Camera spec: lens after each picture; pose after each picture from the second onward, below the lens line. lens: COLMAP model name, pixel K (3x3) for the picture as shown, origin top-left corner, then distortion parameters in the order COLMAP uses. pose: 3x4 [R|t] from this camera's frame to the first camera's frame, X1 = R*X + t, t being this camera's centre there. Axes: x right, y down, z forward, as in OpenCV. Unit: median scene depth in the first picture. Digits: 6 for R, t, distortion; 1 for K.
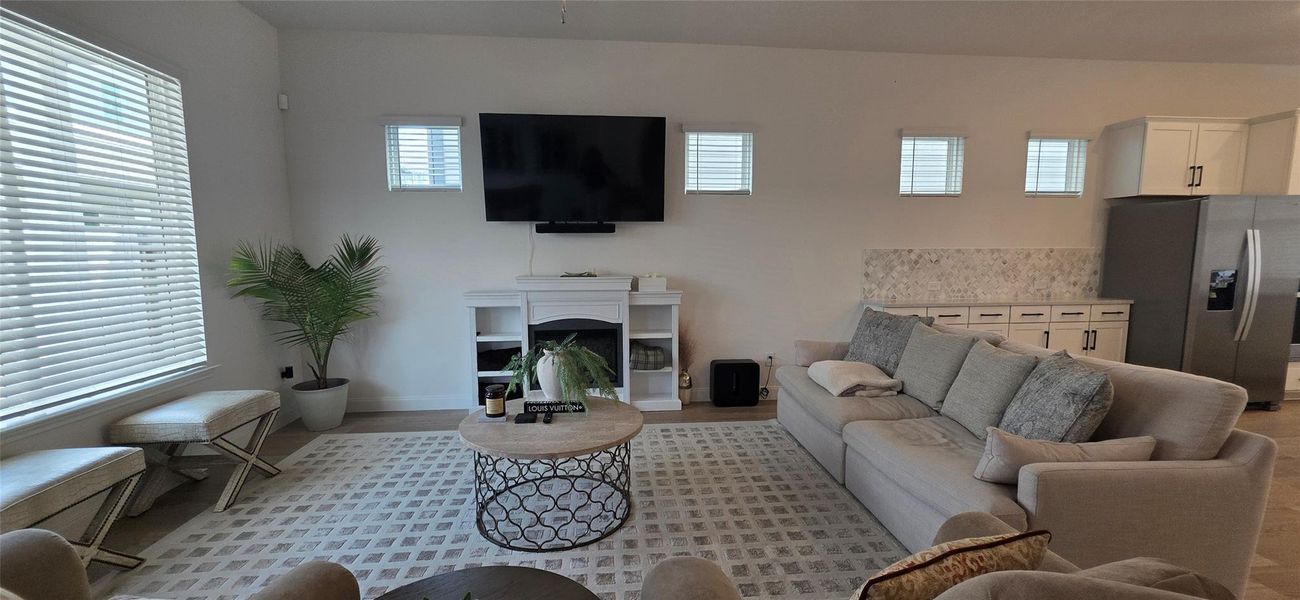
lens RADIAL K [[542.9, 0, 652.0], [0, 542.9, 301.0], [0, 0, 1]] dist [0.009890, -0.000095]
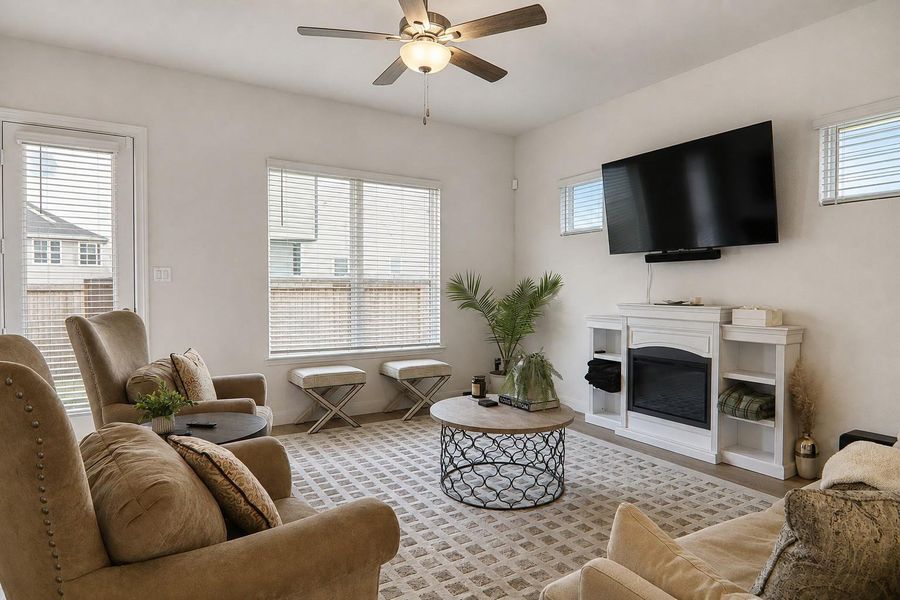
lens RADIAL K [[508.1, 0, 448.7], [0, 508.1, 300.4], [0, 0, 1]] dist [-0.004272, -0.001791]
pose [[0.447144, 0.025159, -0.894108, 0.497556], [-0.096969, 0.995076, -0.020494, 0.004702], [0.889190, 0.095864, 0.447383, 0.219709]]
